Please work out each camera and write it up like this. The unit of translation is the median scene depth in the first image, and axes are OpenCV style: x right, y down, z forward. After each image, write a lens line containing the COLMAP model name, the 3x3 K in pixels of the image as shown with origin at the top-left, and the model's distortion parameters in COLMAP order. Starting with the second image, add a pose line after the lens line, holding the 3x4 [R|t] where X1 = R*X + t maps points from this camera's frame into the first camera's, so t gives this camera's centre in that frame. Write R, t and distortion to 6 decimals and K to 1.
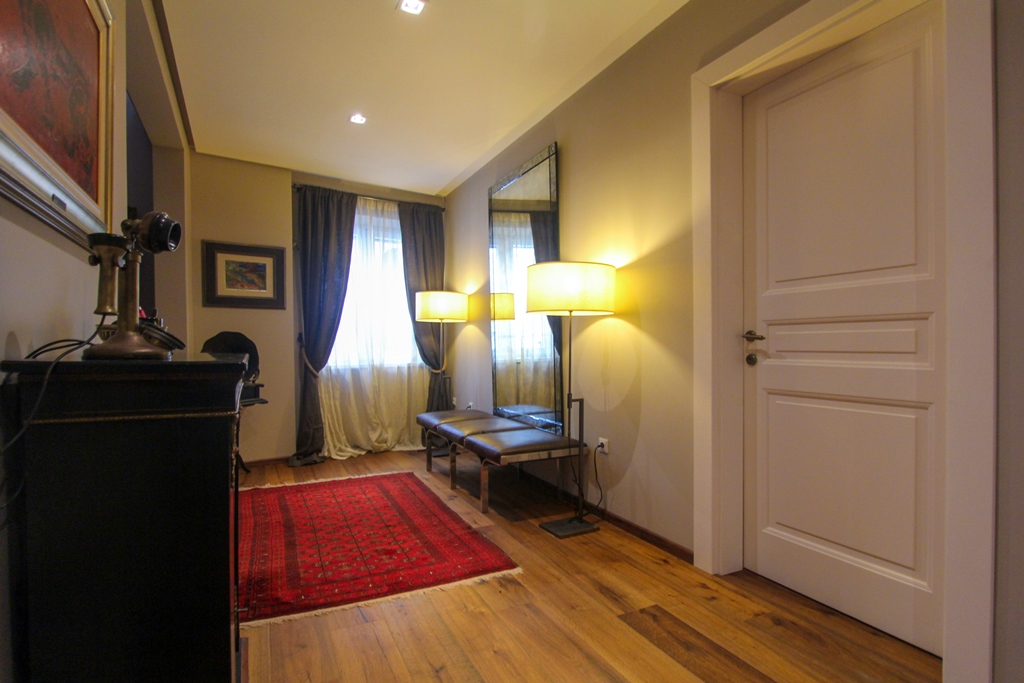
lens RADIAL K [[526.4, 0, 513.6], [0, 526.4, 345.5], [0, 0, 1]] dist [-0.015424, -0.000656]
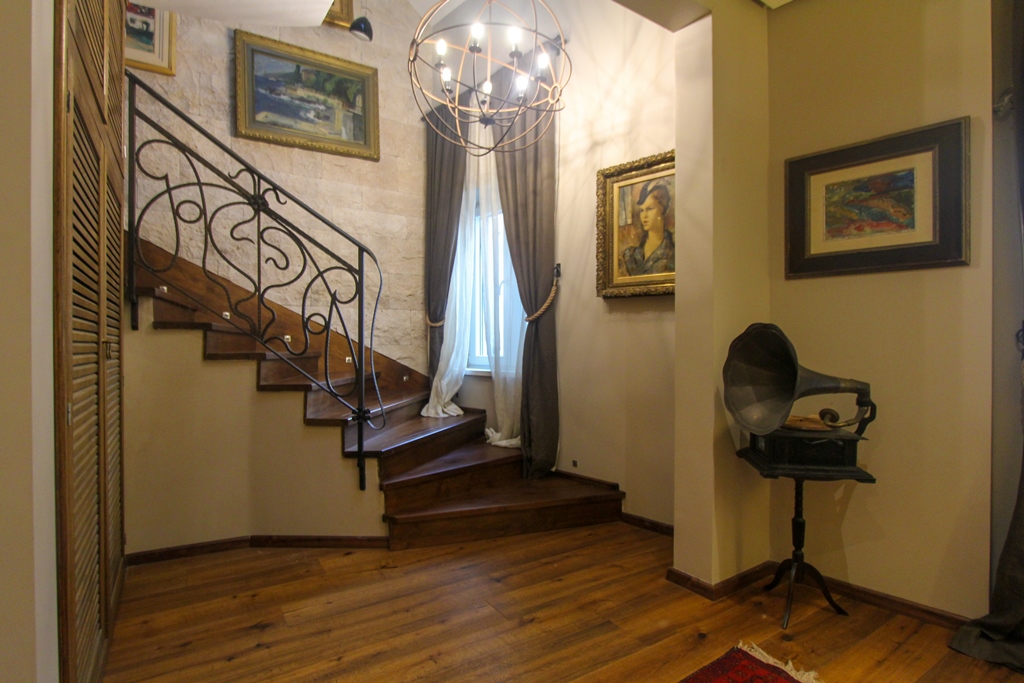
lens RADIAL K [[526.4, 0, 513.2], [0, 526.4, 348.3], [0, 0, 1]] dist [-0.015424, -0.000656]
pose [[0.092115, 0.018258, -0.995581, -0.058314], [-0.002252, 0.999833, 0.018128, -0.009734], [0.995746, 0.000572, 0.092141, 0.621459]]
